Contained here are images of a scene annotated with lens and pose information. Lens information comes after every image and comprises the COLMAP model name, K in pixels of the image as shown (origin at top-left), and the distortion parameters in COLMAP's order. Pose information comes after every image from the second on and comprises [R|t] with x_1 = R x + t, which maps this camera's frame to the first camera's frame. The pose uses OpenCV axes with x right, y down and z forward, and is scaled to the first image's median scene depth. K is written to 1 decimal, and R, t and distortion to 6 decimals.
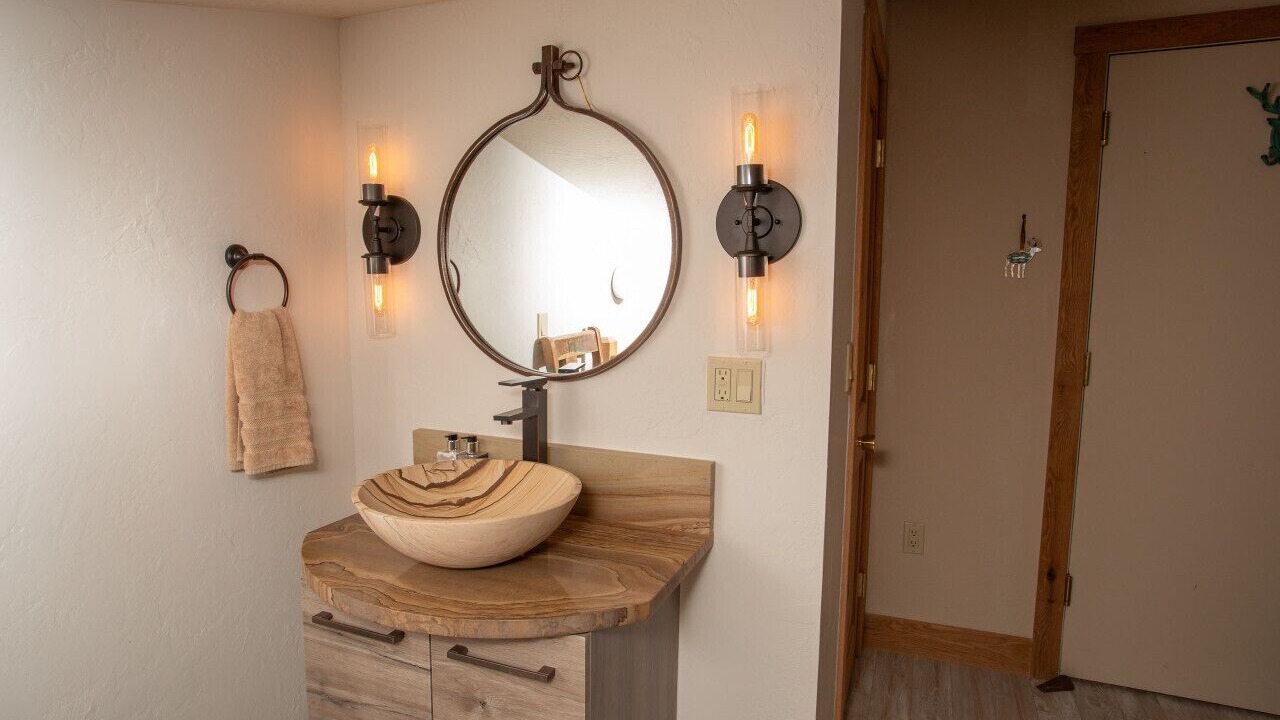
lens RADIAL K [[709.6, 0, 656.9], [0, 709.6, 359.9], [0, 0, 1]] dist [-0.062274, 0.029399]
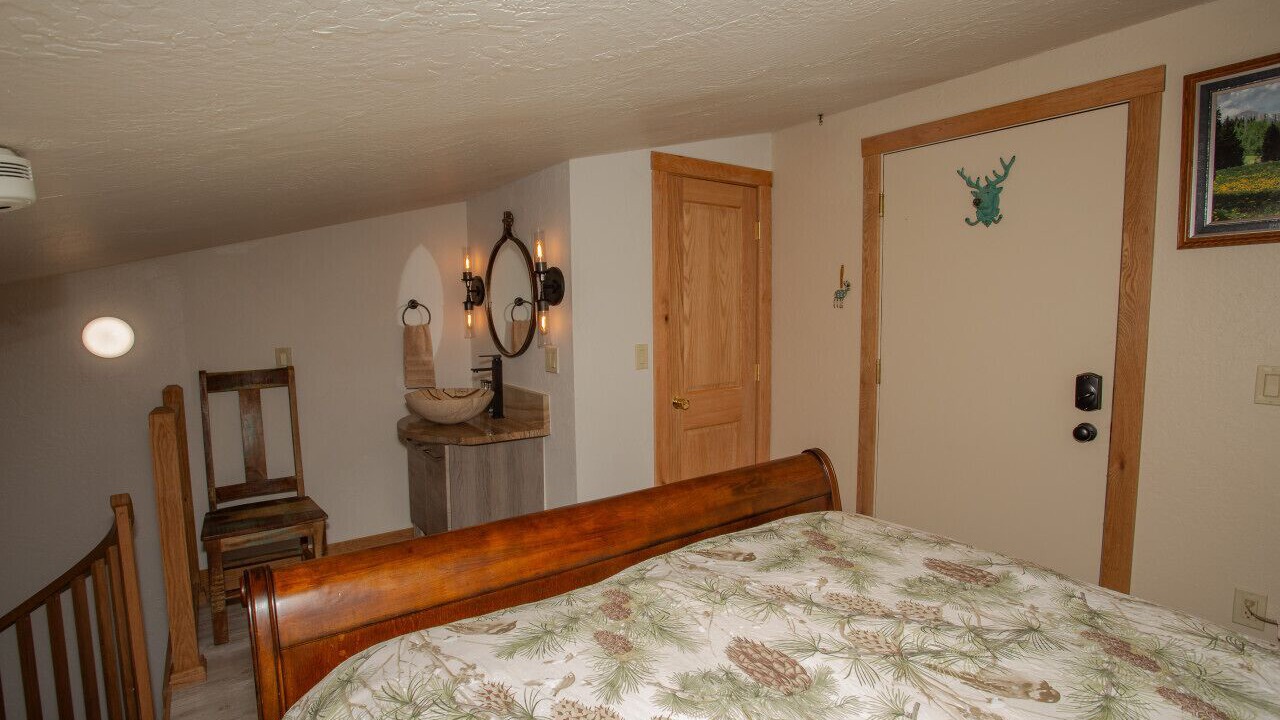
lens RADIAL K [[639.0, 0, 640.0], [0, 639.0, 360.0], [0, 0, 1]] dist [-0.068911, 0.032419]
pose [[0.857015, 0.029090, -0.514470, 0.920082], [-0.051402, 0.998252, -0.029181, 0.055911], [0.512721, 0.051453, 0.857012, -0.385055]]
